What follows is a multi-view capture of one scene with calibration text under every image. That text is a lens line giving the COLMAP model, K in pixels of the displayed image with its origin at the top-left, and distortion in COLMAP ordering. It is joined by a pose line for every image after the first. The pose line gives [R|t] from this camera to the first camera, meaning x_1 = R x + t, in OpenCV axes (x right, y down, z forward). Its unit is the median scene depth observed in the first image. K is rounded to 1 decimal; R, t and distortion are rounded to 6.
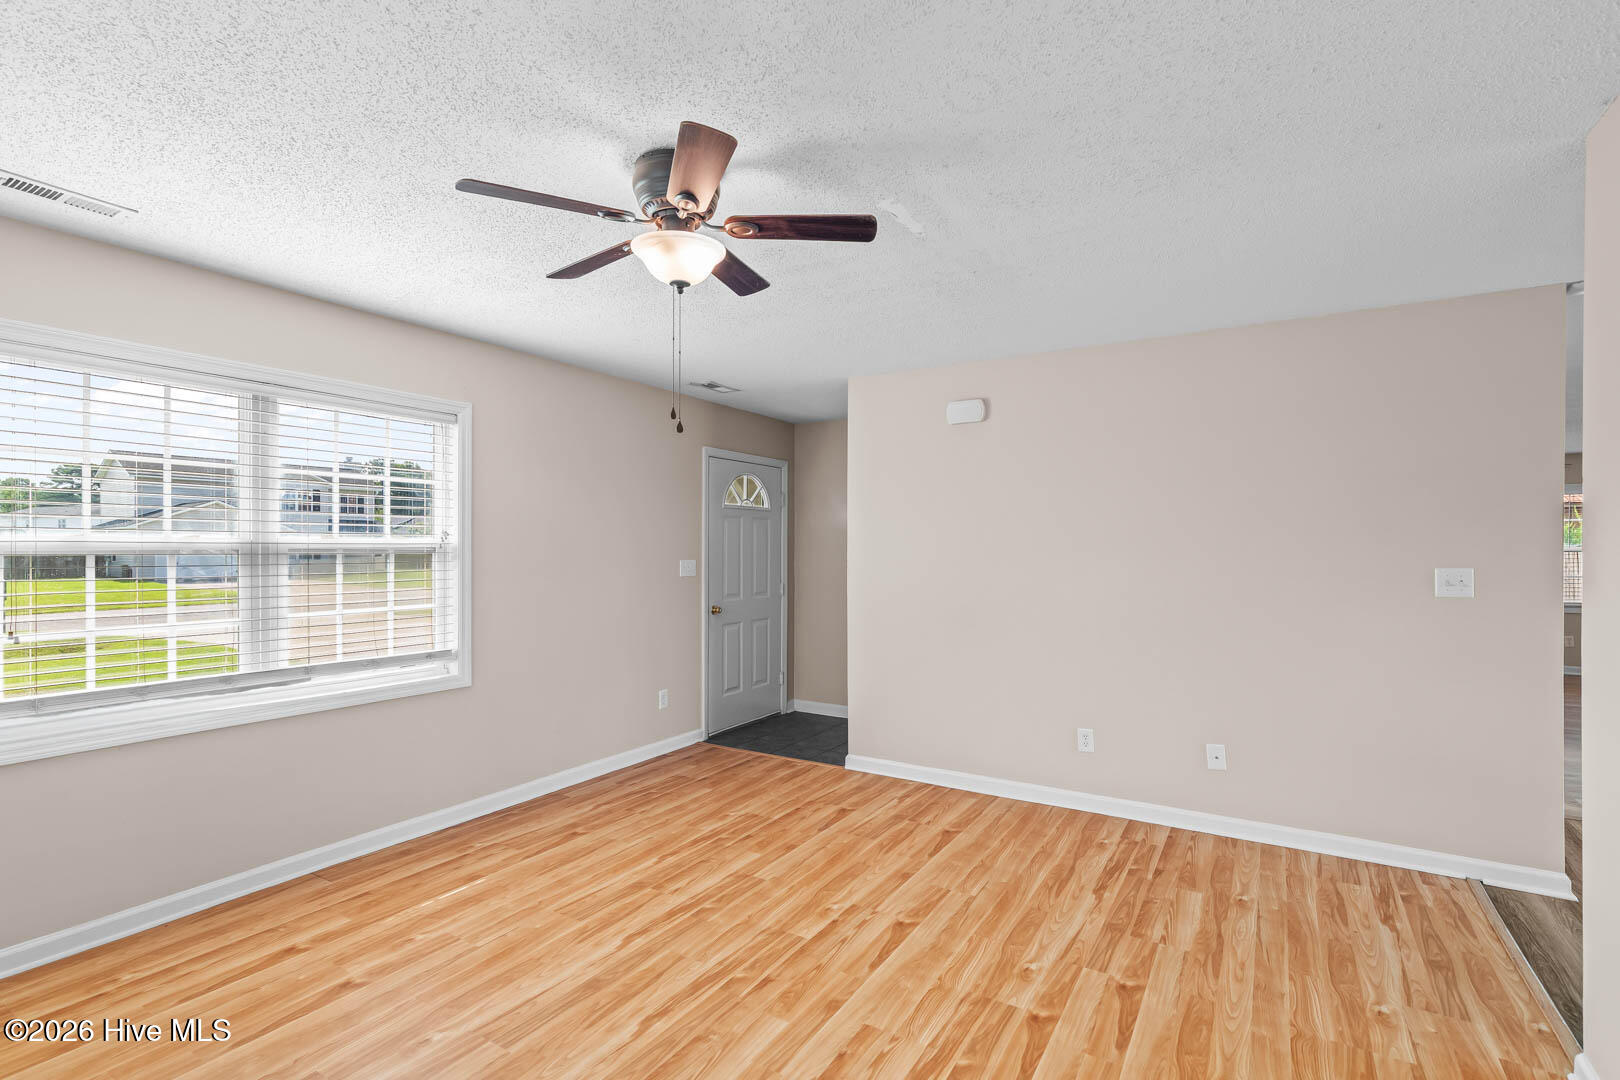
lens RADIAL K [[737.1, 0, 818.9], [0, 737.1, 547.9], [0, 0, 1]] dist [0.012429, -0.002981]
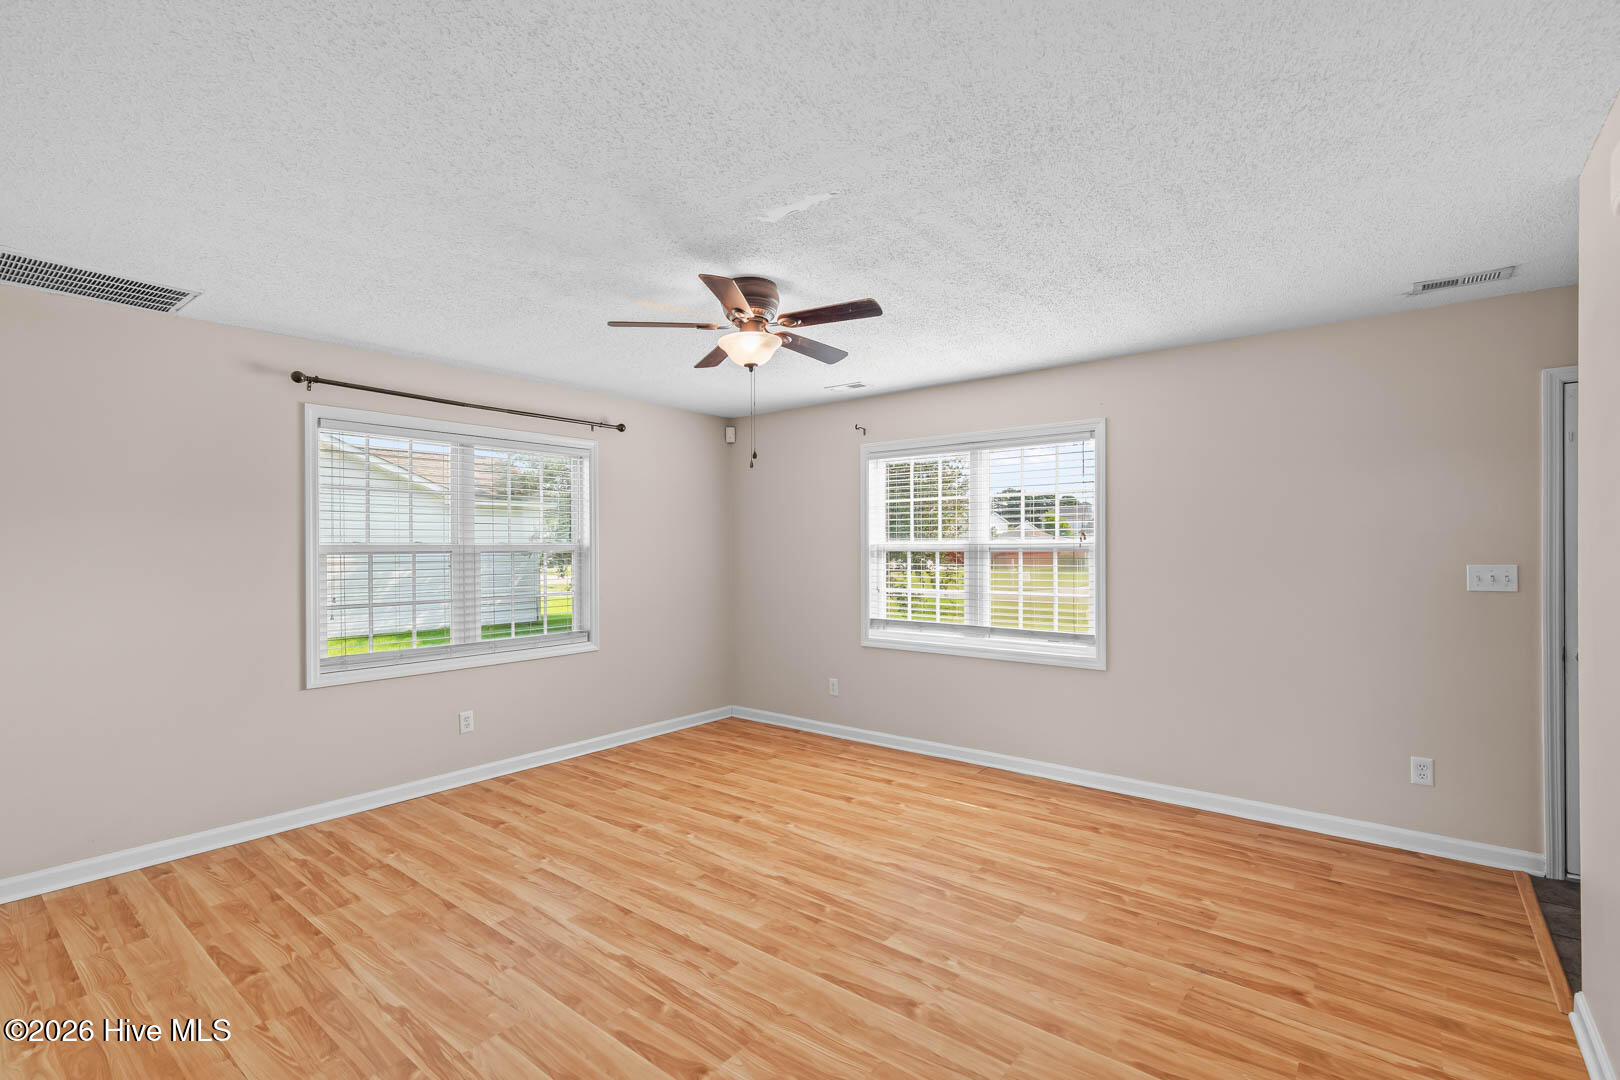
lens RADIAL K [[737.1, 0, 856.9], [0, 737.1, 551.4], [0, 0, 1]] dist [0.012429, -0.002981]
pose [[-0.095856, 0.005658, -0.995379, 0.804815], [0.006694, 0.999965, 0.005039, -0.001562], [0.995373, -0.006180, -0.095890, 0.879309]]
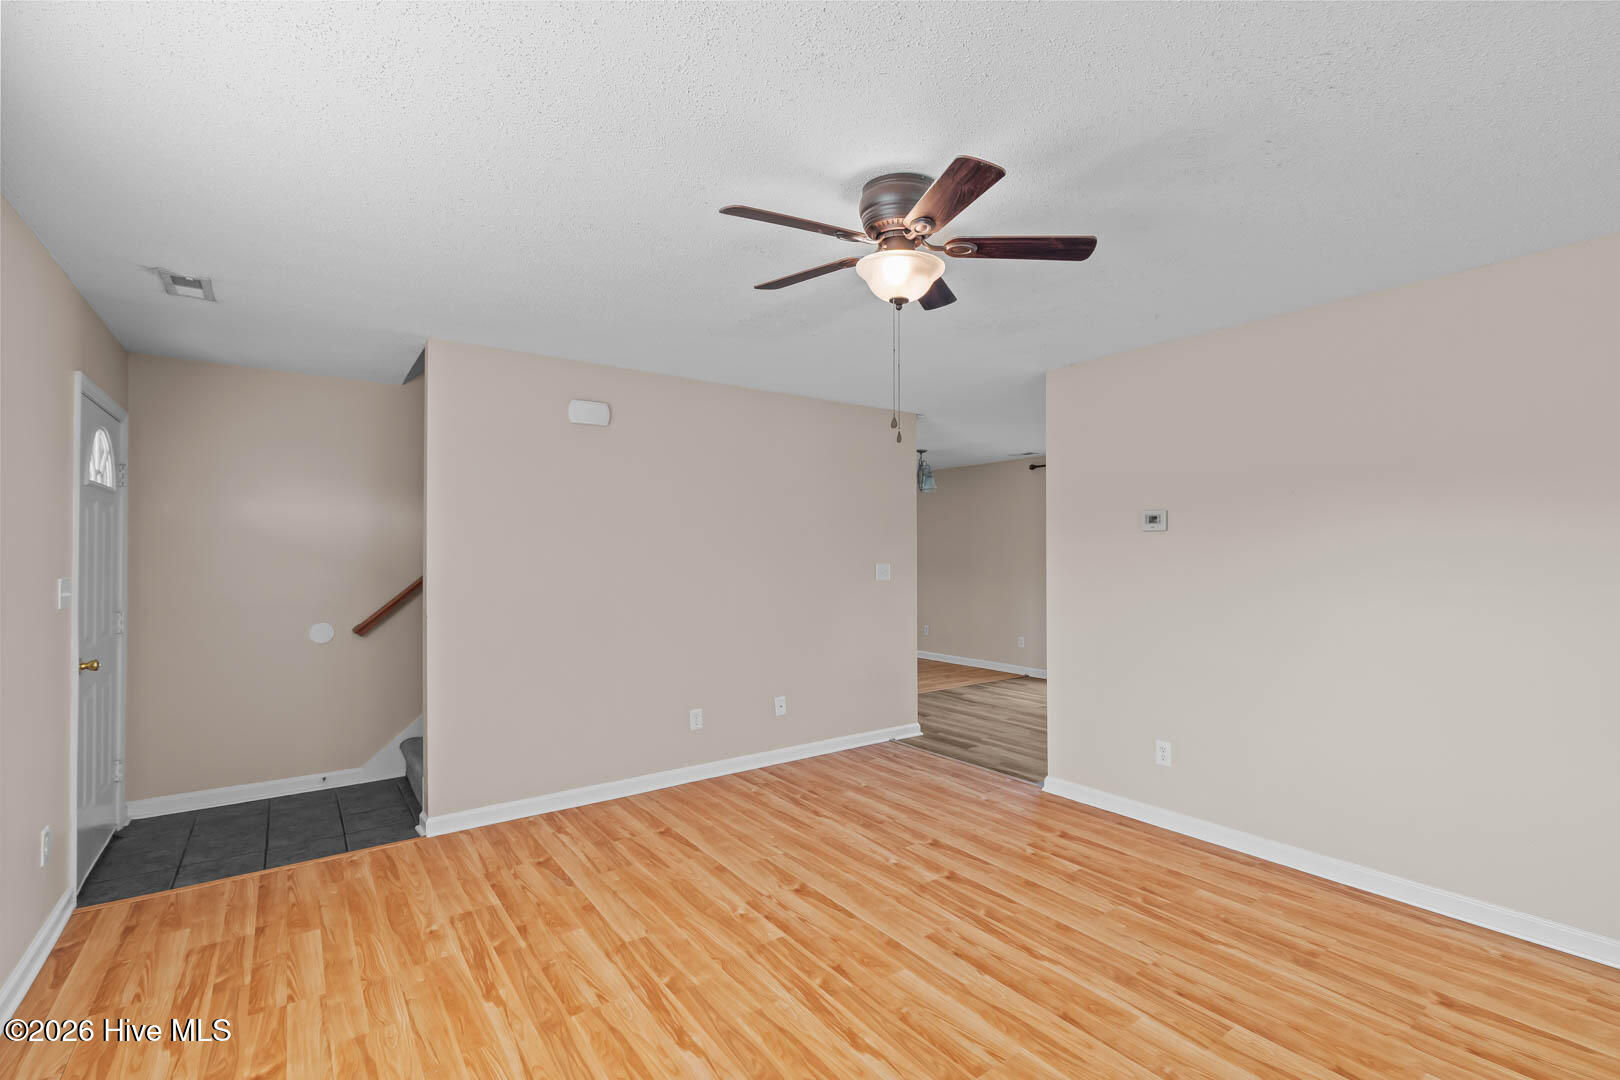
lens RADIAL K [[737.1, 0, 838.7], [0, 737.1, 539.5], [0, 0, 1]] dist [0.012429, -0.002981]
pose [[0.373634, 0.012997, 0.927485, -0.776569], [0.002349, 0.999885, -0.014958, -0.001275], [-0.927573, 0.007768, 0.373560, 0.451829]]
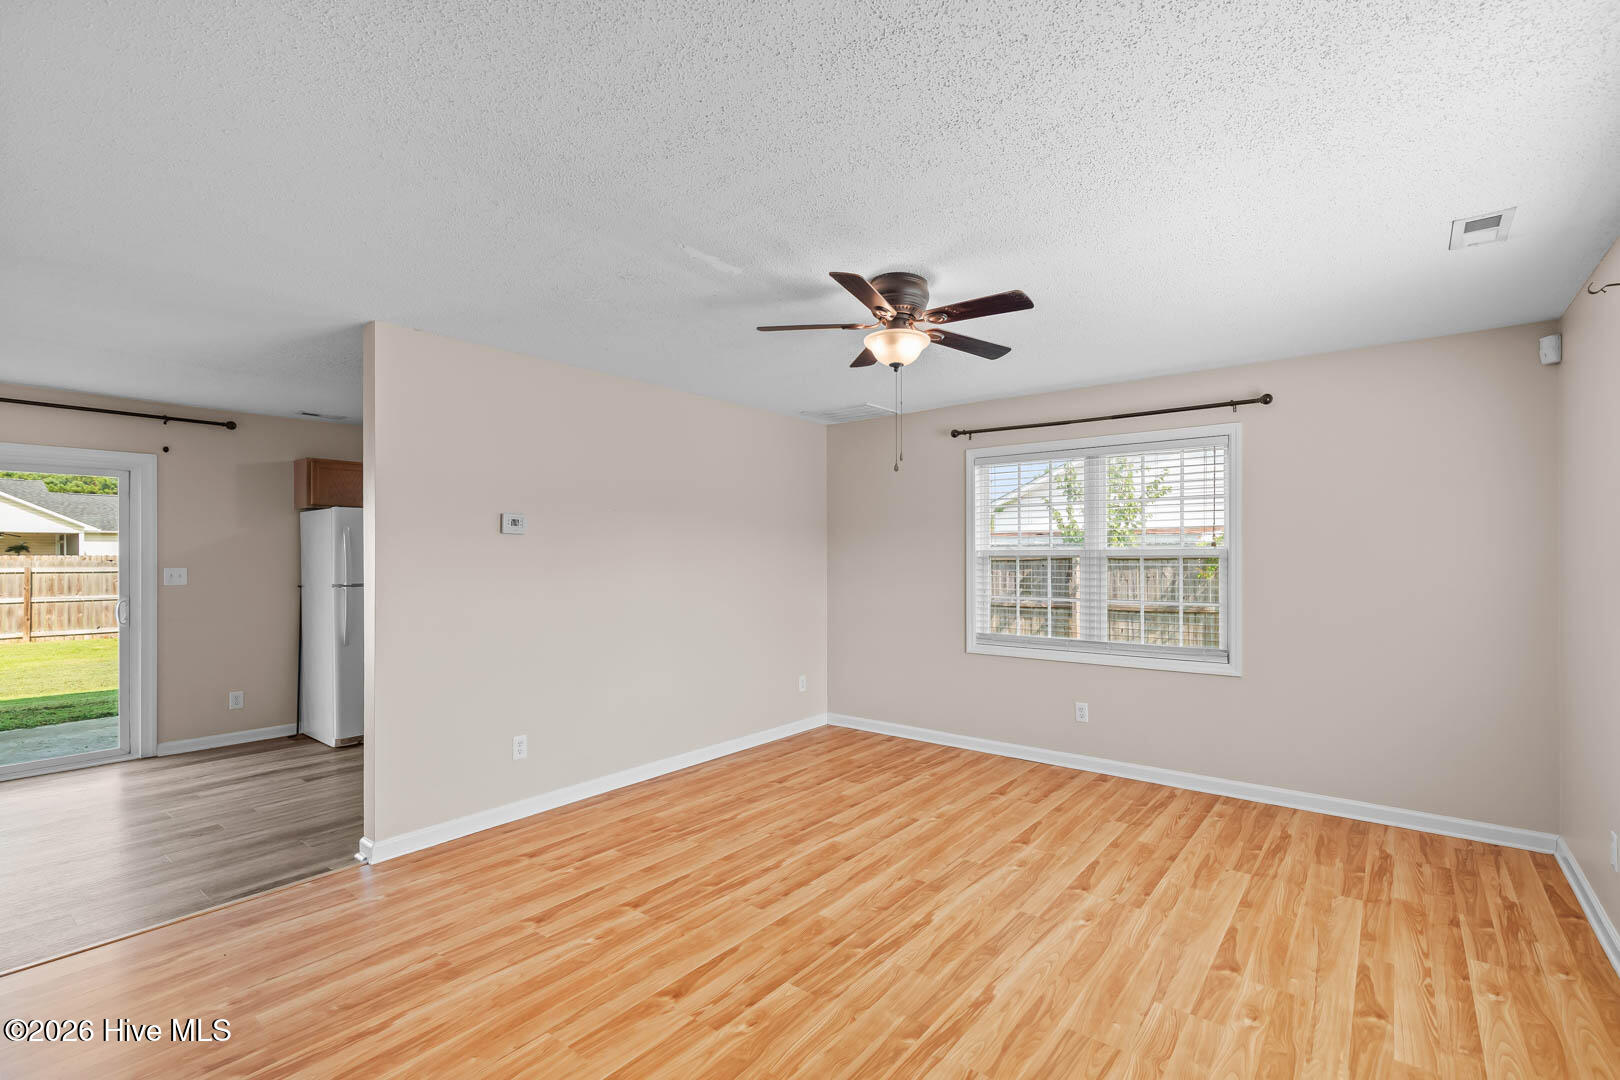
lens RADIAL K [[737.1, 0, 802.3], [0, 737.1, 552.7], [0, 0, 1]] dist [0.012429, -0.002981]
pose [[-0.991366, 0.002879, 0.131091, -0.127354], [0.002299, 0.999987, -0.004572, 0.000215], [-0.131102, -0.004231, -0.991360, 1.577380]]
